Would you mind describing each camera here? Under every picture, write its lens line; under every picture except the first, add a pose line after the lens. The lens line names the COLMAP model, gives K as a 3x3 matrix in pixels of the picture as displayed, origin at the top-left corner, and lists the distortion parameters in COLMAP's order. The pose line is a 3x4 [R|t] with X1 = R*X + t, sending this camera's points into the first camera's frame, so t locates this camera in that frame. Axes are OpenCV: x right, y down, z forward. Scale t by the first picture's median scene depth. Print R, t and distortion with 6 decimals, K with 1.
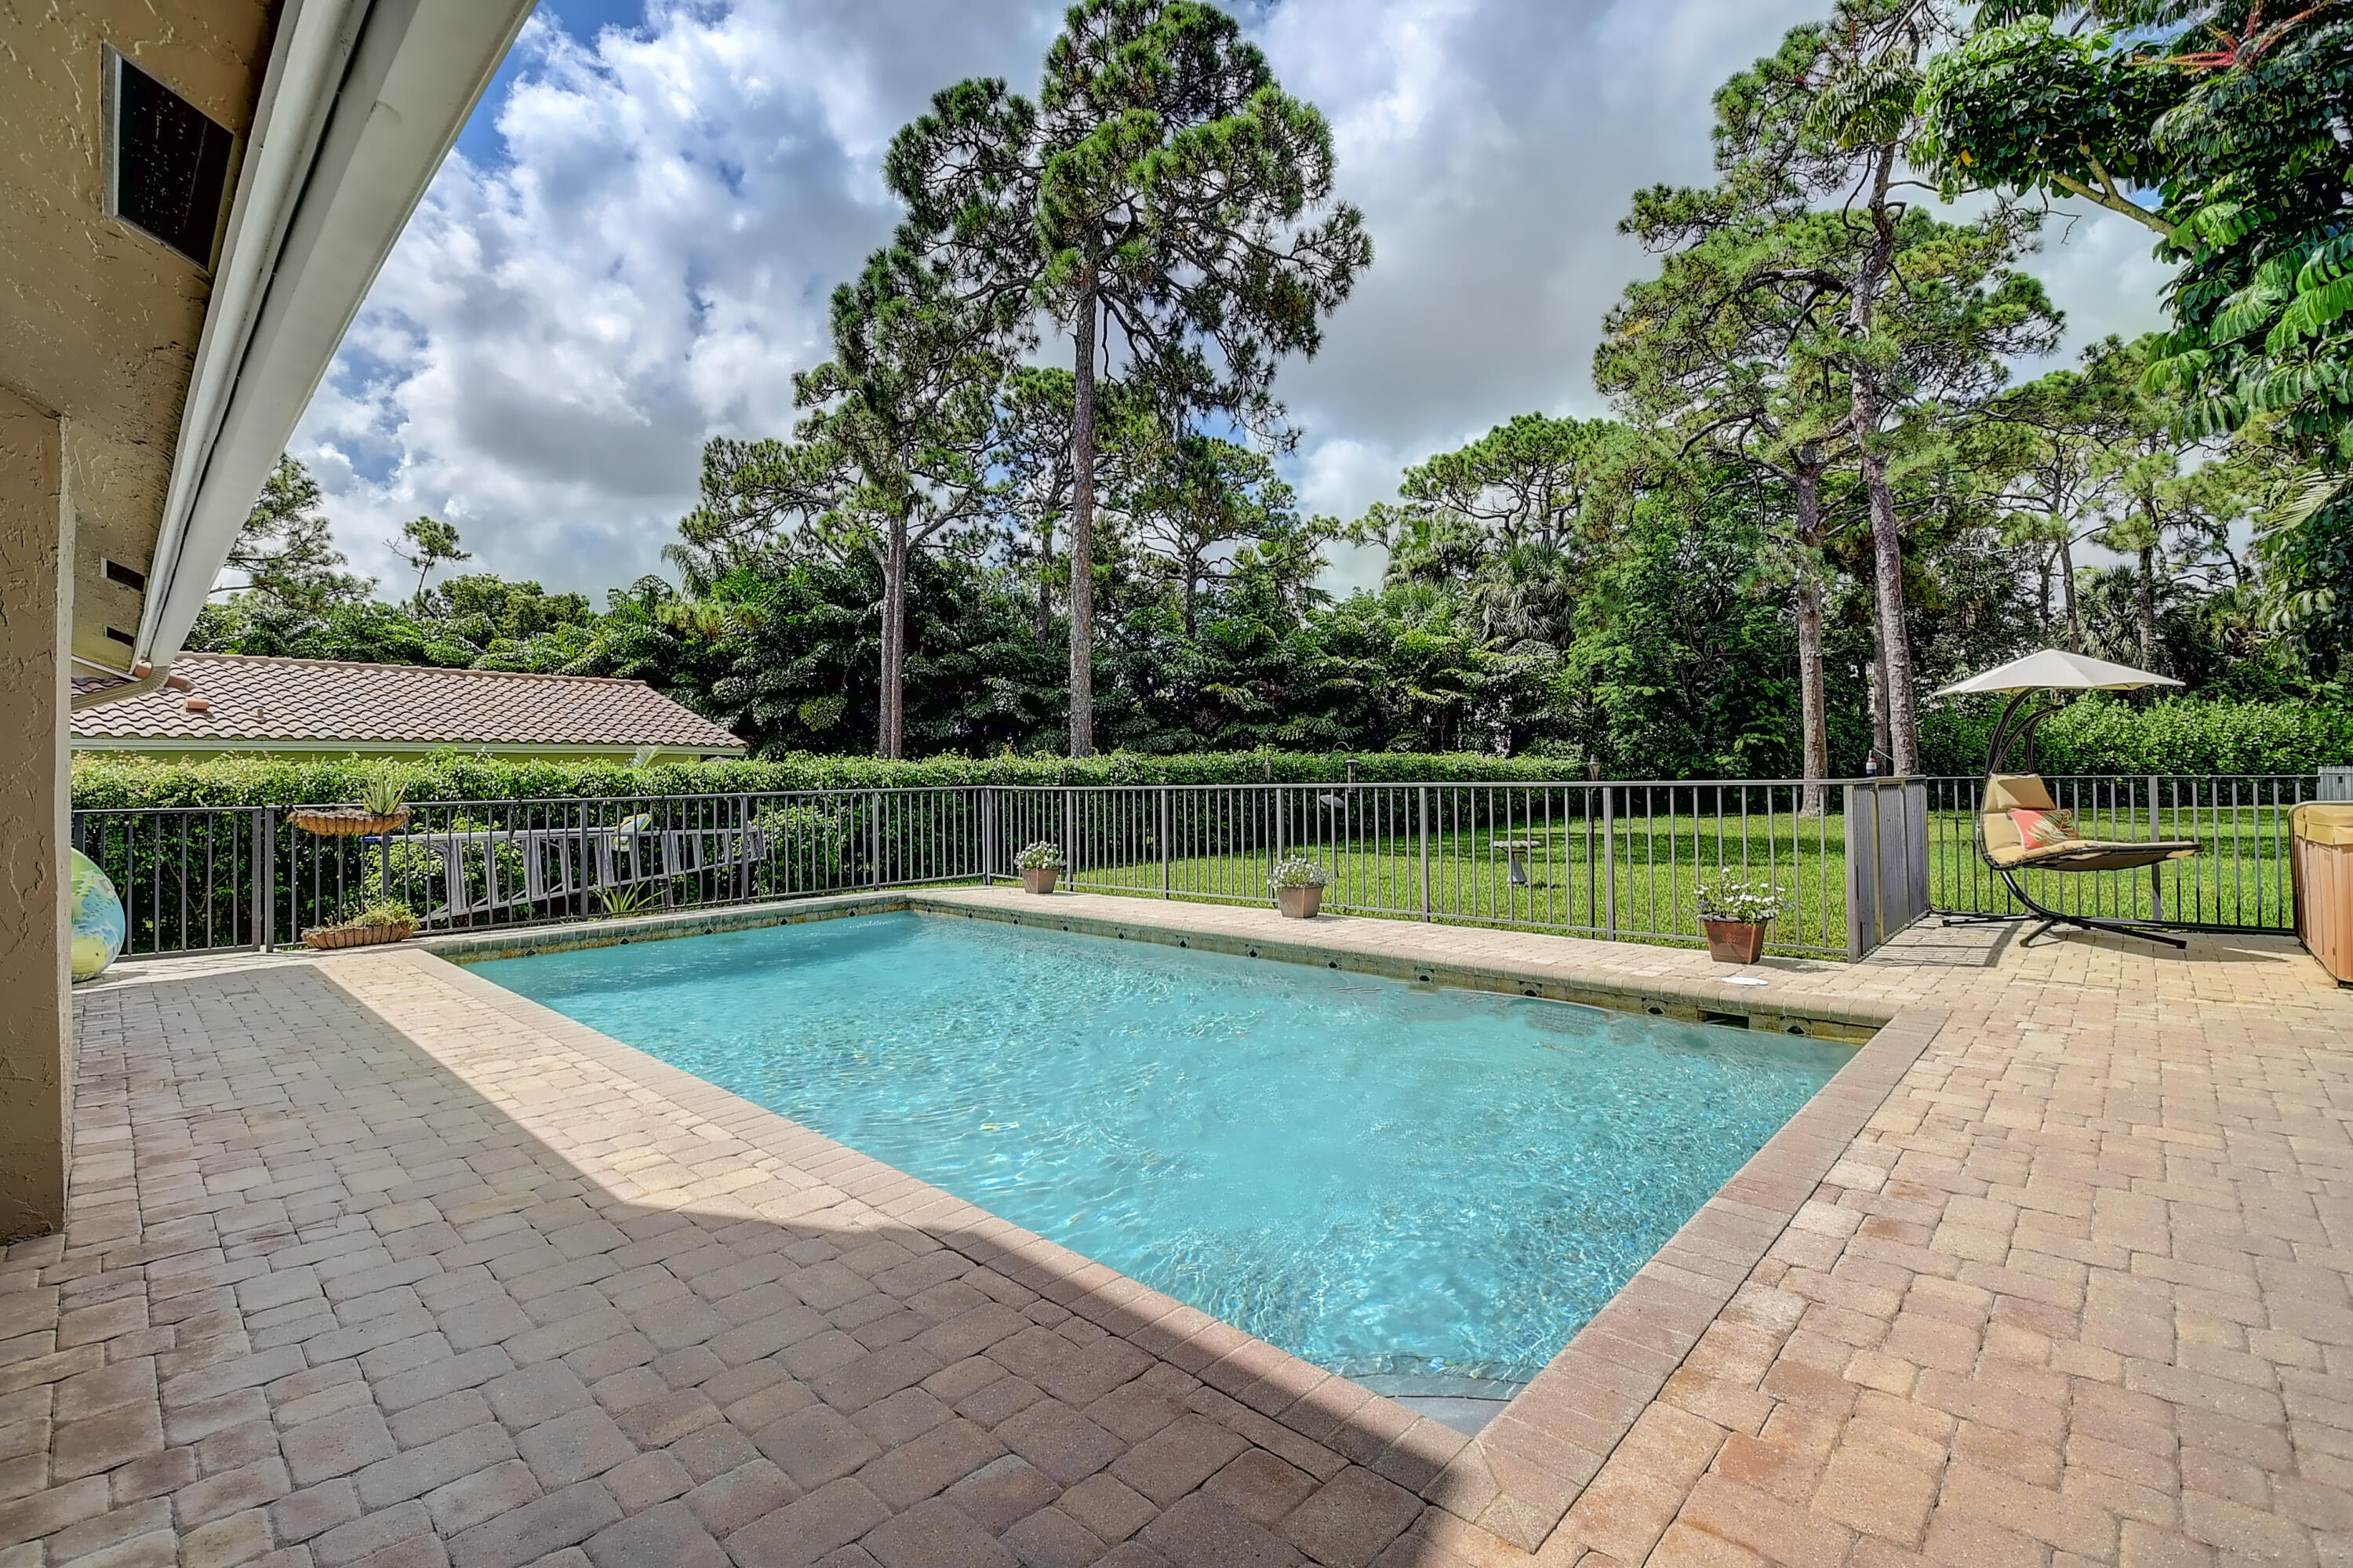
lens RADIAL K [[1040.0, 0, 1168.6], [0, 1040.0, 759.5], [0, 0, 1]] dist [-0.003471, -0.012414]
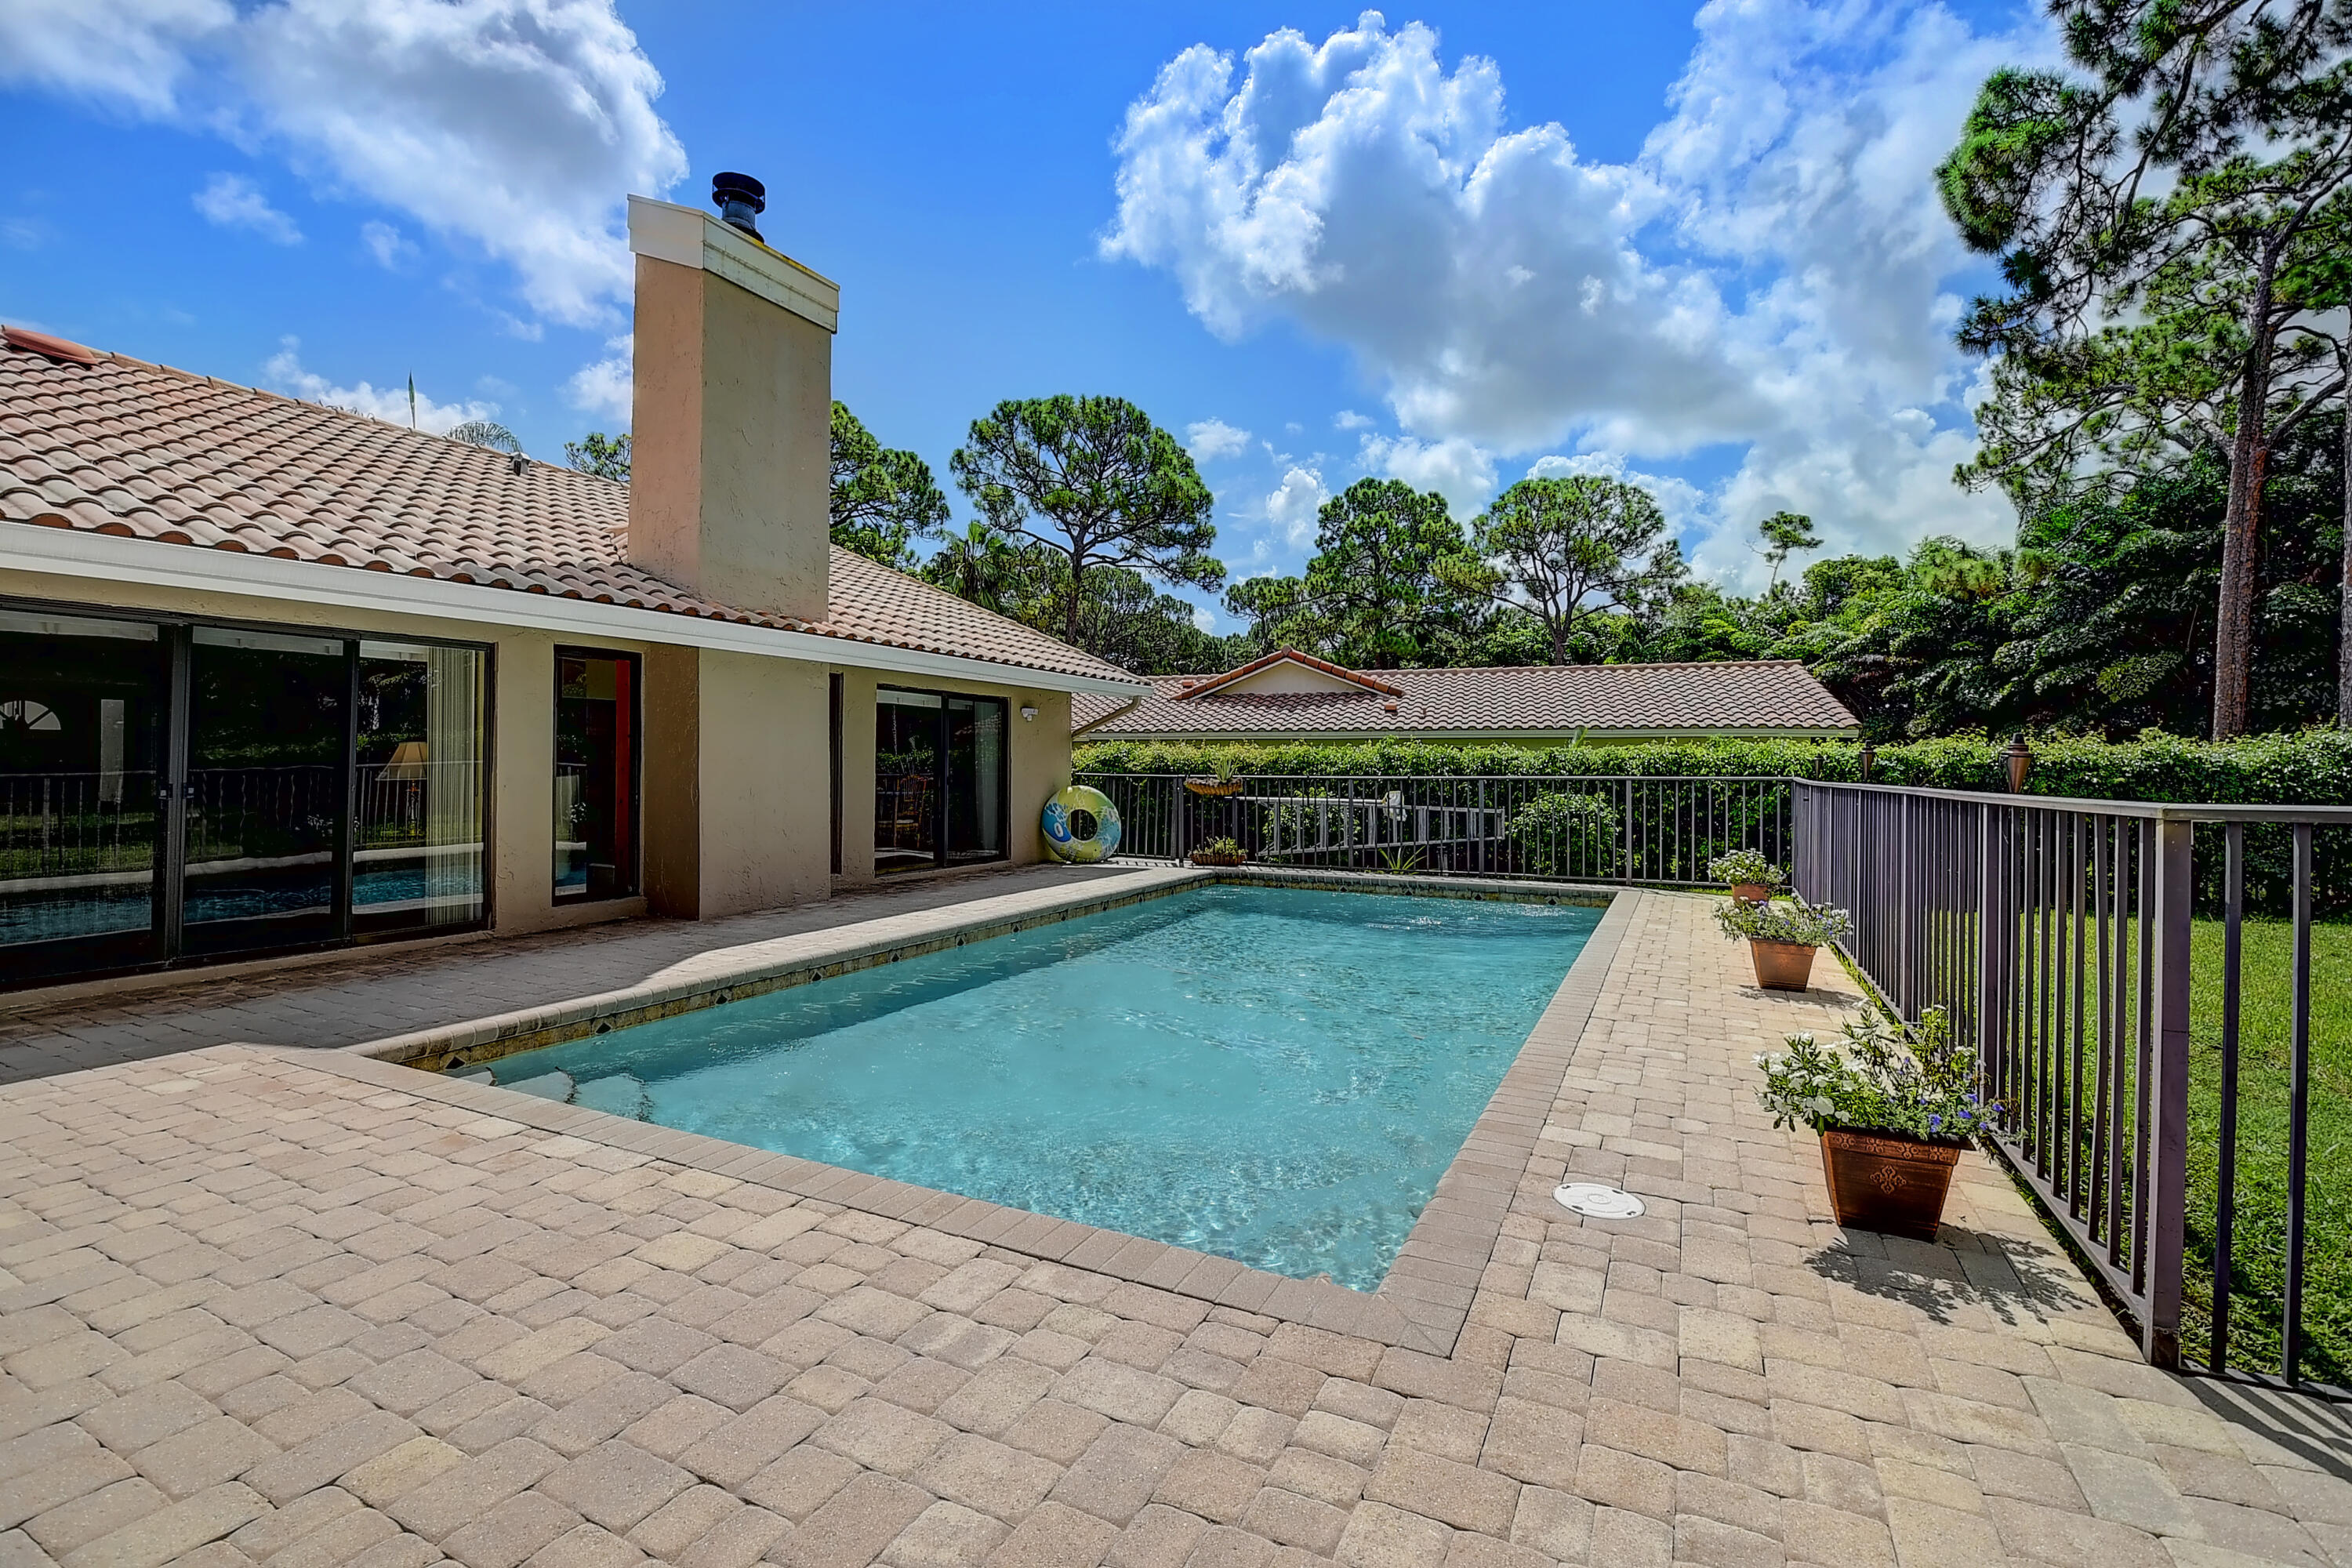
lens RADIAL K [[1039.5, 0, 1163.2], [0, 1039.5, 750.1], [0, 0, 1]] dist [-0.003471, -0.012414]
pose [[0.292302, 0.003037, -0.956321, 0.171460], [0.006148, 0.999968, 0.005055, -0.000611], [0.956306, -0.007357, 0.292274, 0.117970]]
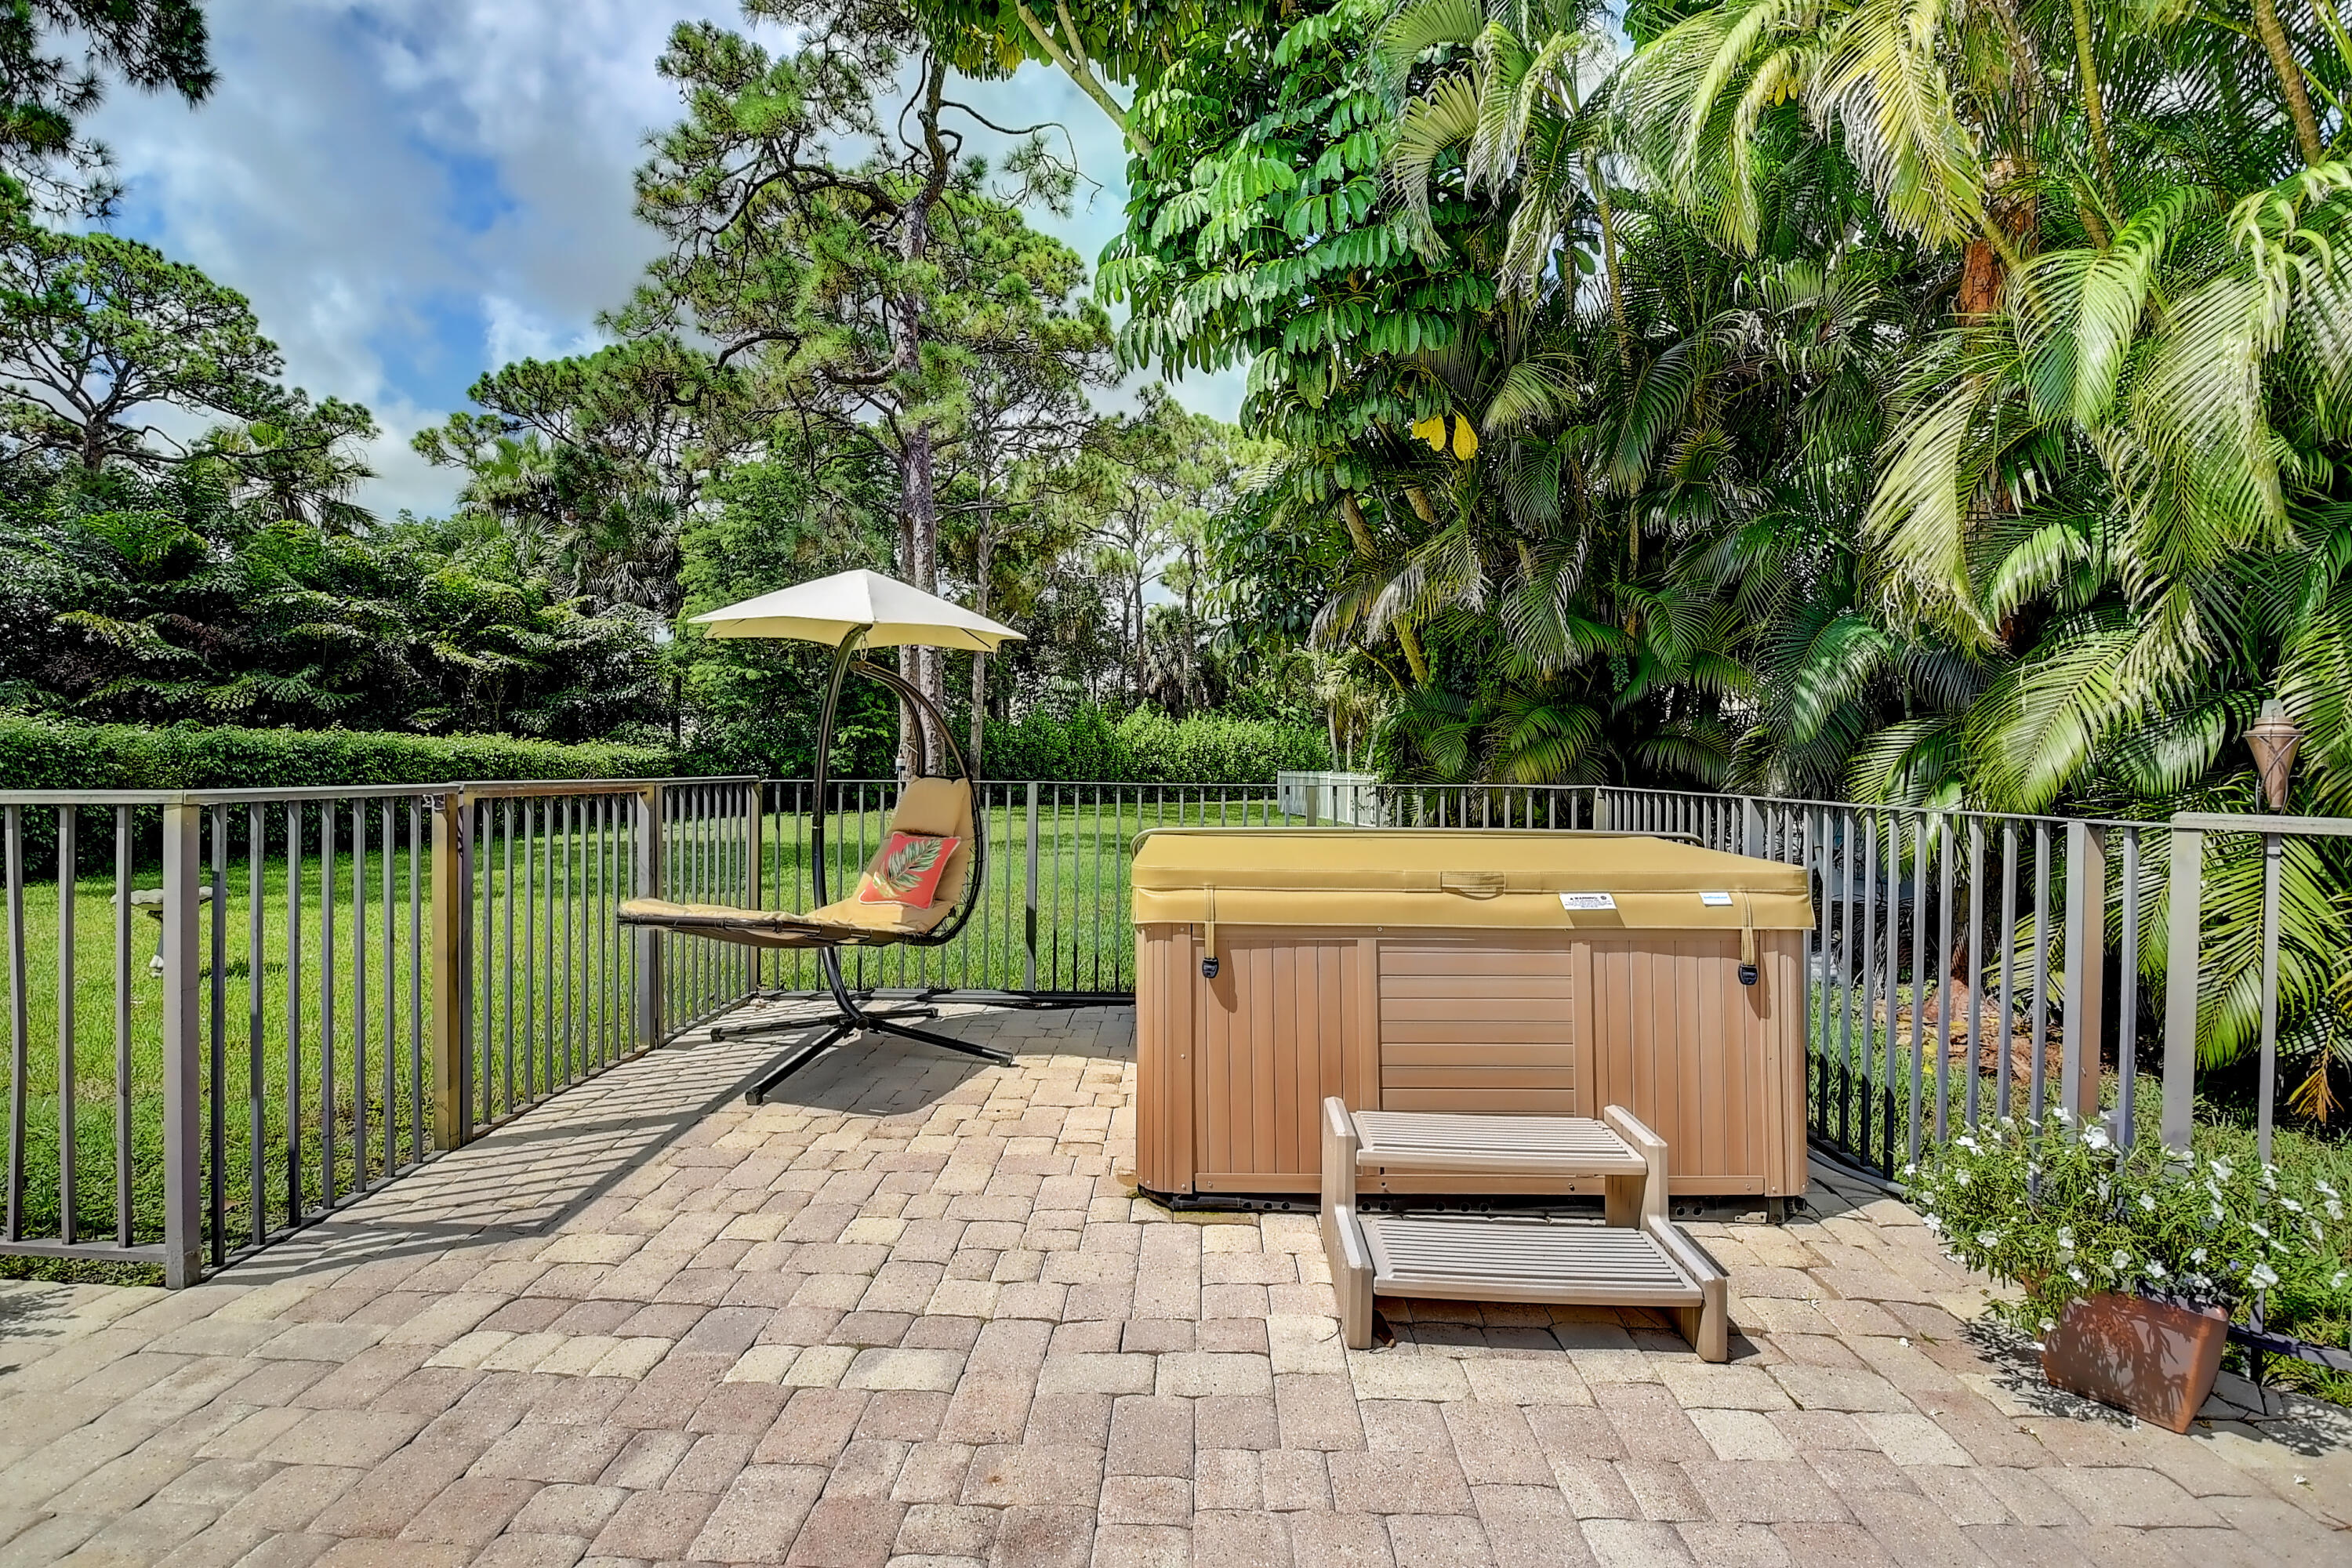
lens RADIAL K [[1039.5, 0, 1167.9], [0, 1039.5, 773.5], [0, 0, 1]] dist [-0.003471, -0.012414]
pose [[0.748611, 0.015255, 0.662834, 0.133877], [-0.029820, 0.999498, 0.010676, -0.000715], [-0.662338, -0.027758, 0.748690, 0.096889]]
